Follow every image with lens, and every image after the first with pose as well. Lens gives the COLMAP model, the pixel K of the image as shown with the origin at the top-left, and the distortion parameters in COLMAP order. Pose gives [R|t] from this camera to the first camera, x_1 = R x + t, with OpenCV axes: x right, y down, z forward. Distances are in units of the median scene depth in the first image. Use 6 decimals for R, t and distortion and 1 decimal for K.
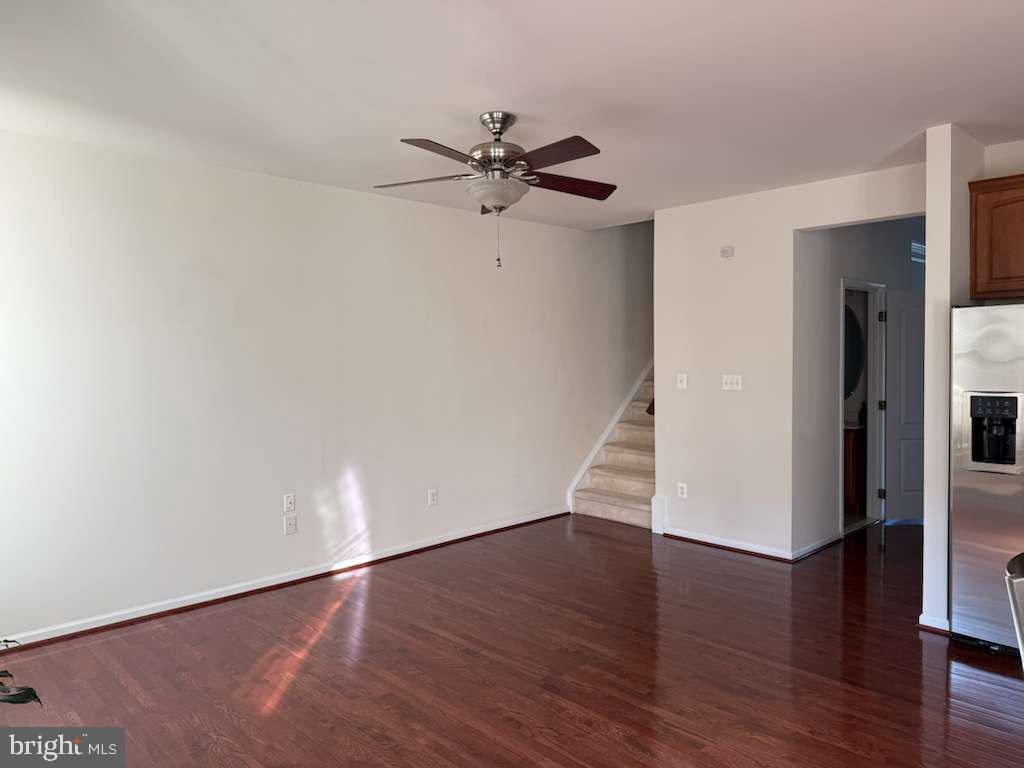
lens RADIAL K [[711.1, 0, 516.0], [0, 711.1, 391.2], [0, 0, 1]] dist [0.004219, -0.016150]
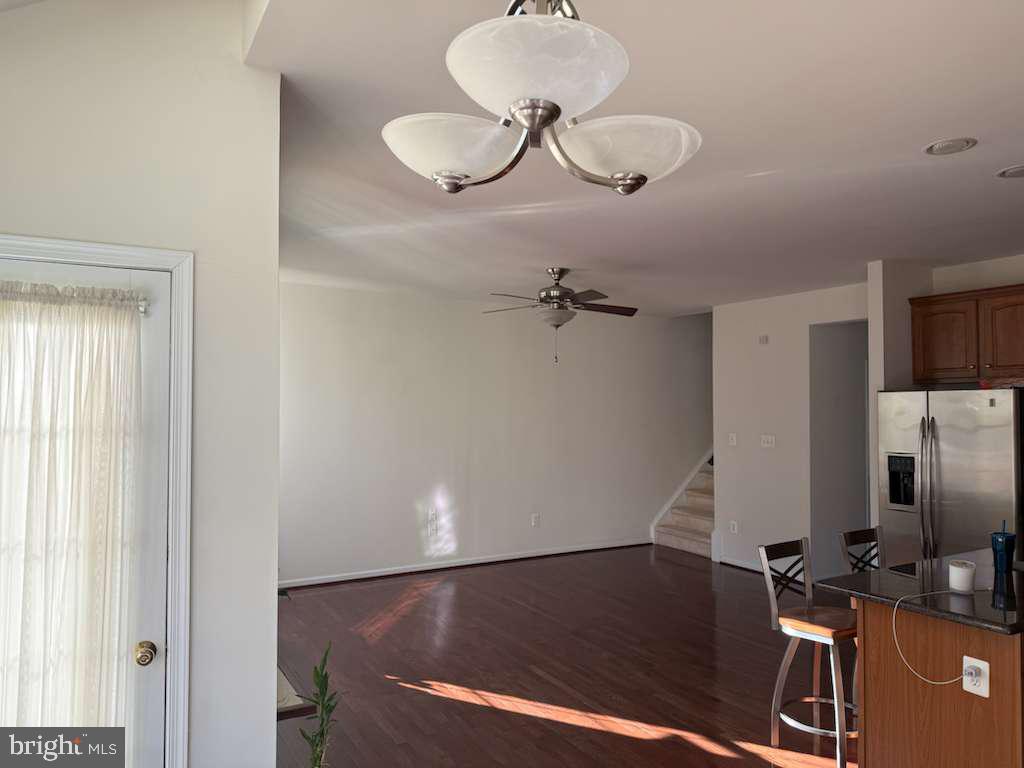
lens RADIAL K [[711.1, 0, 511.9], [0, 711.1, 378.7], [0, 0, 1]] dist [0.004219, -0.016150]
pose [[0.969844, 0.009731, -0.243534, 0.166277], [-0.031710, 0.995748, -0.086494, 0.000493], [0.241656, 0.091608, 0.966028, -0.342529]]
